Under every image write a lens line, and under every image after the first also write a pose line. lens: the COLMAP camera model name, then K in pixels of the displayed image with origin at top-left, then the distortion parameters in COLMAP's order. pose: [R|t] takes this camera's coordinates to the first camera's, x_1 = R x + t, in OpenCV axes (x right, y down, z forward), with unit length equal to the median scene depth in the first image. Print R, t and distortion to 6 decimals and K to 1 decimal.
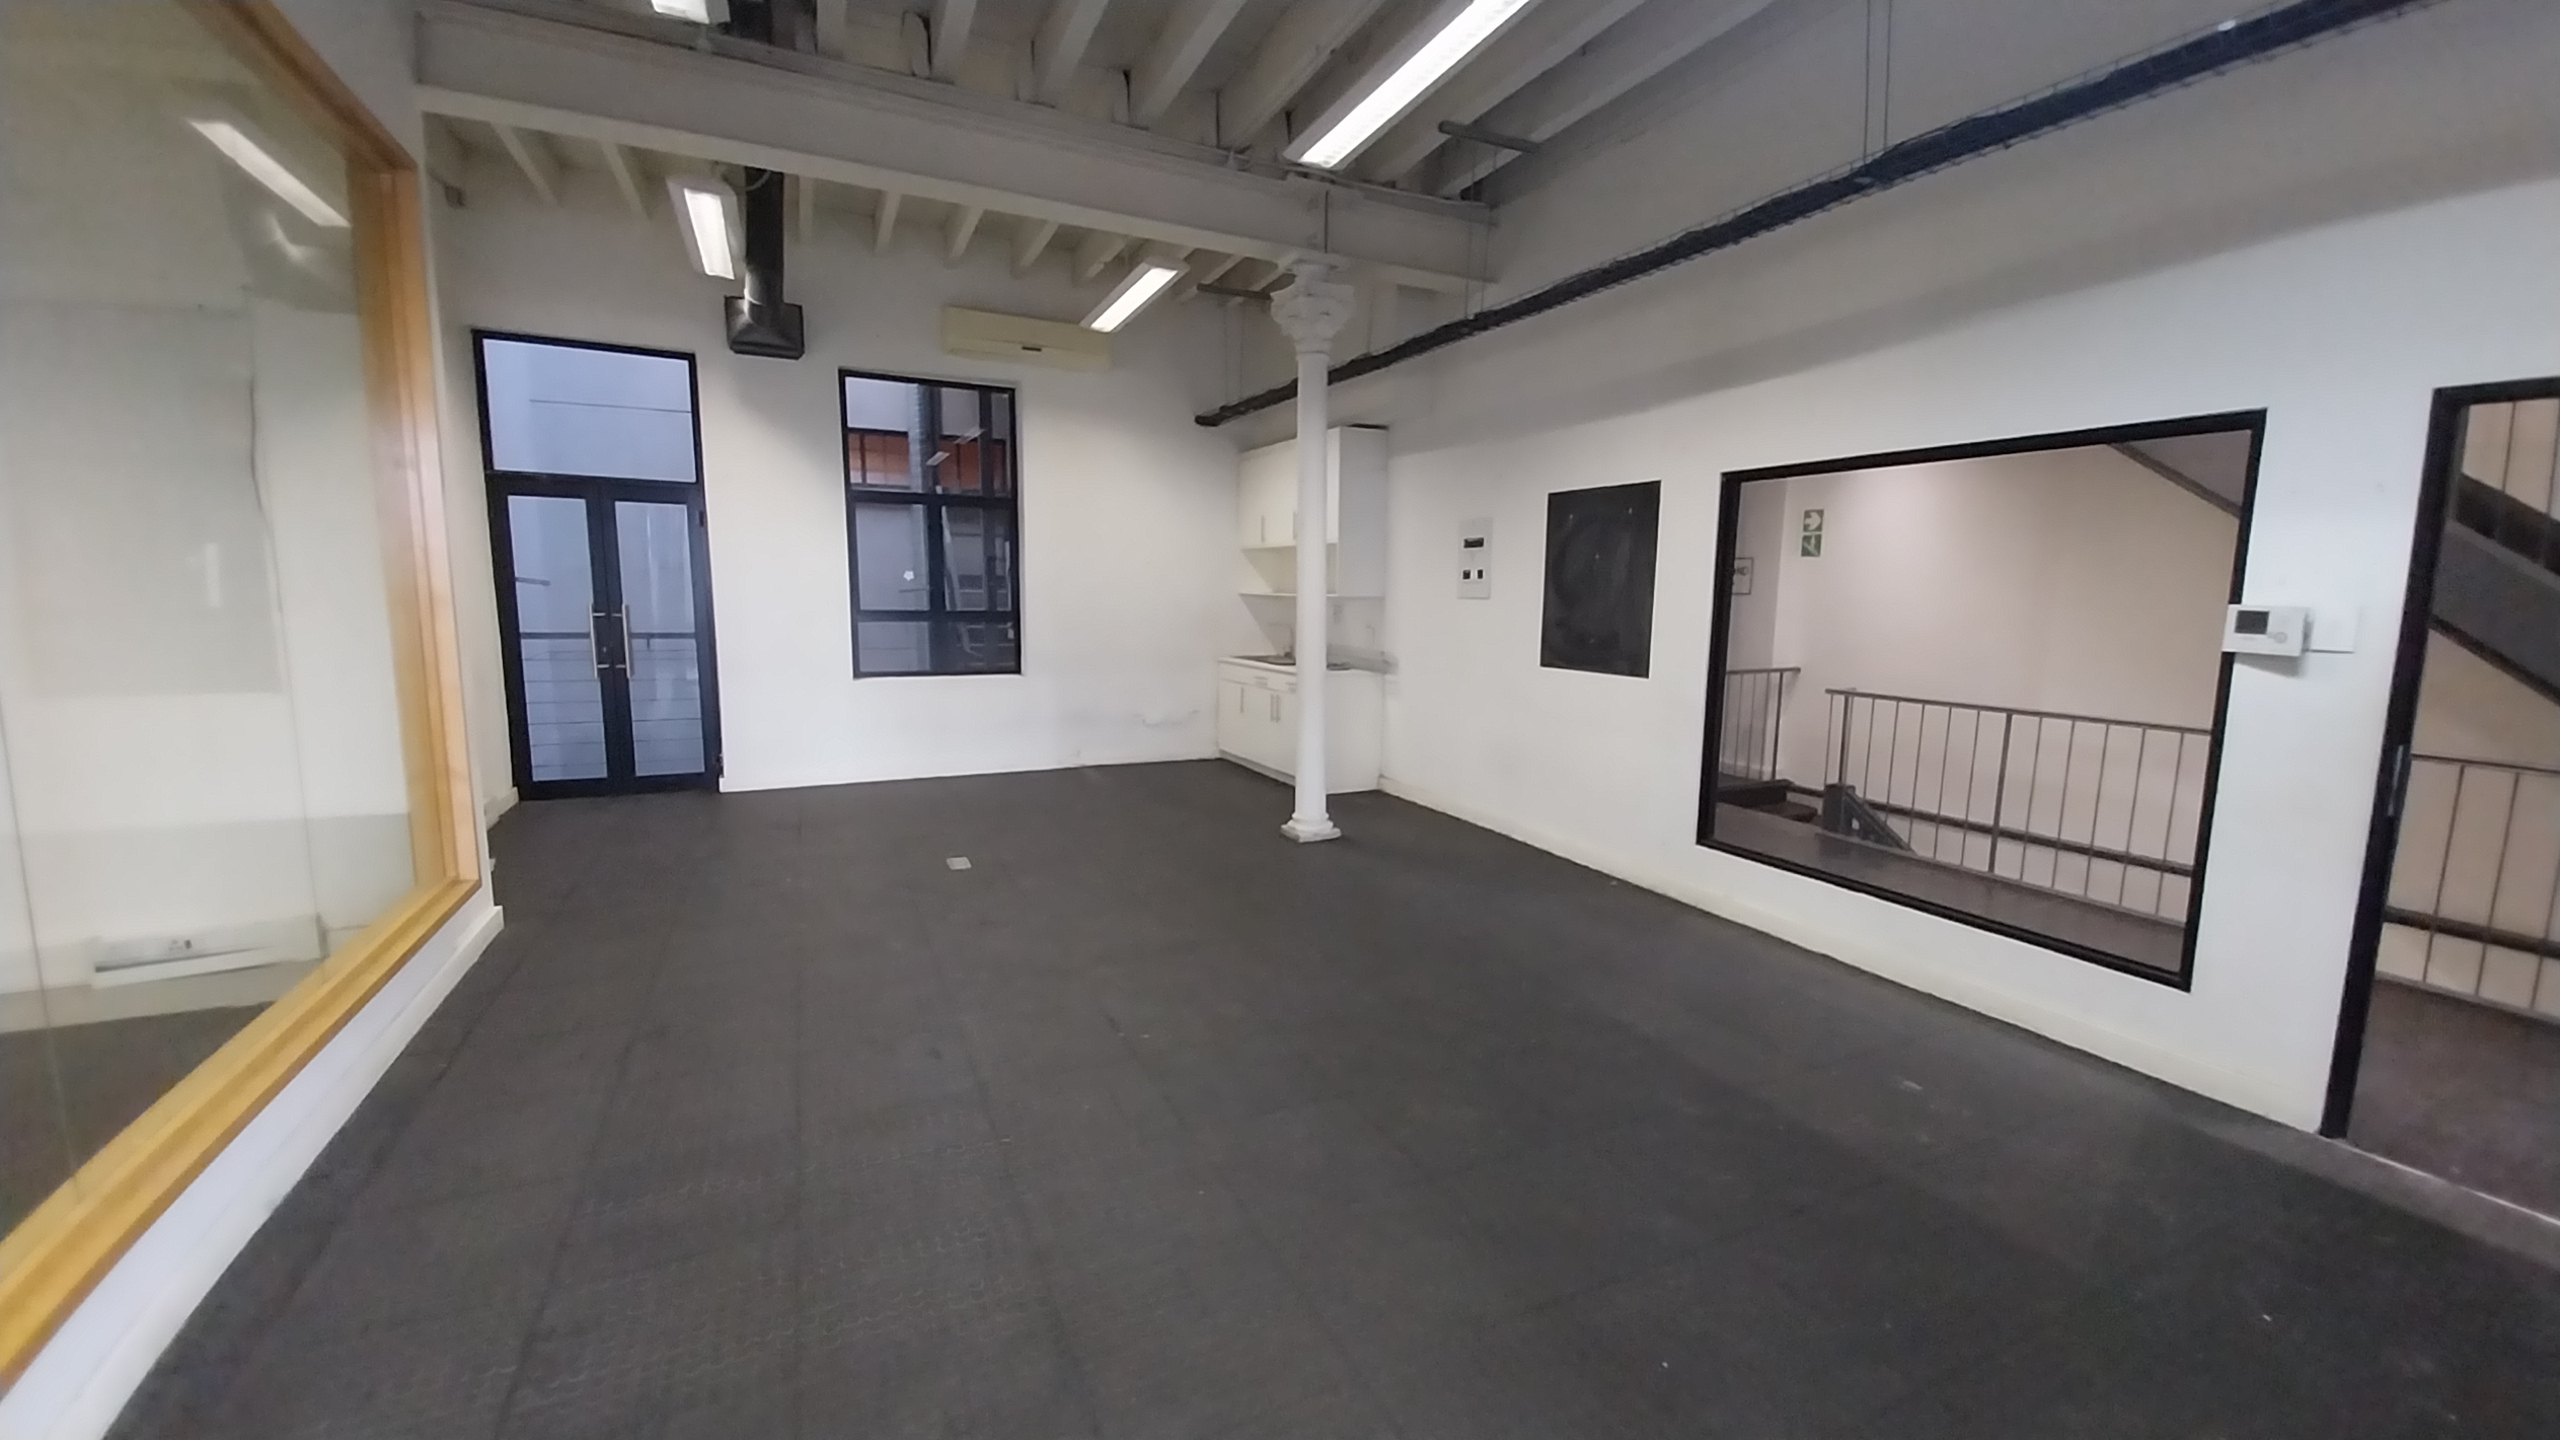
lens RADIAL K [[1014.4, 0, 1303.4], [0, 1014.4, 721.1], [0, 0, 1]] dist [0.011254, -0.006806]
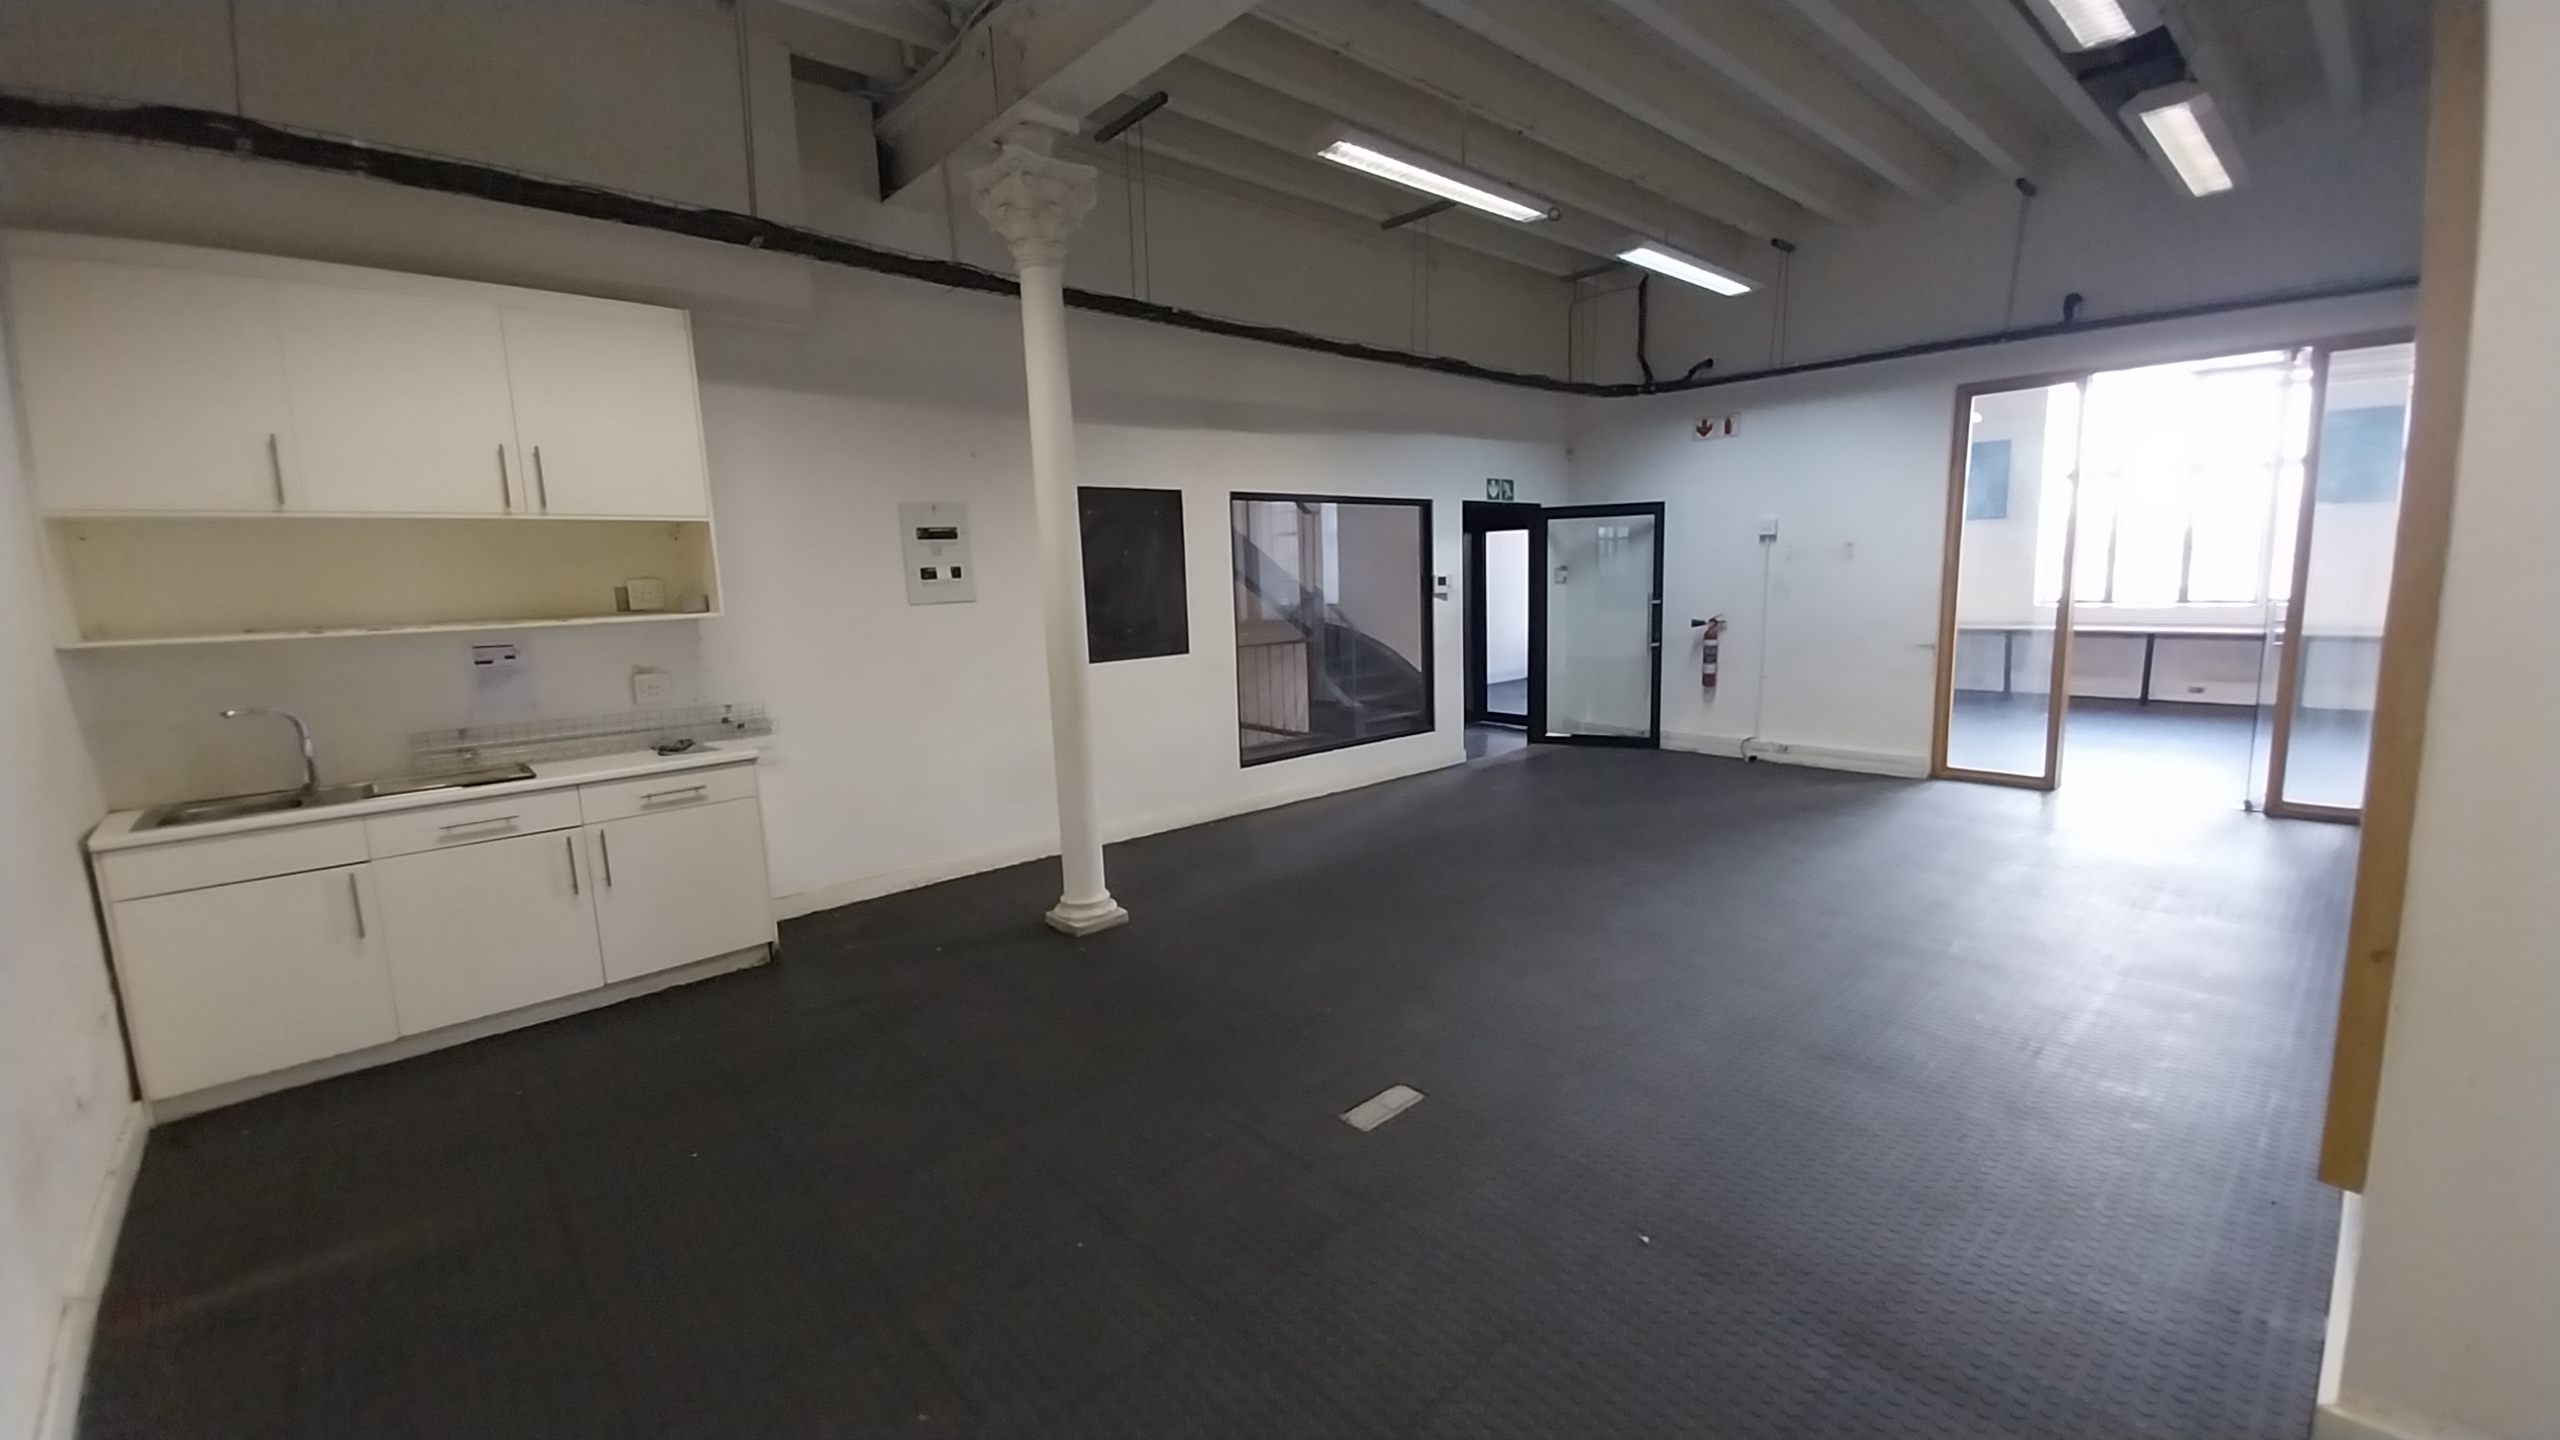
lens RADIAL K [[1012.4, 0, 1273.6], [0, 1012.4, 724.5], [0, 0, 1]] dist [0.001629, -0.000022]
pose [[-0.288017, -0.121896, 0.949836, -0.767350], [0.173112, 0.968897, 0.176834, -0.141739], [-0.941849, 0.215359, -0.257957, 1.123658]]
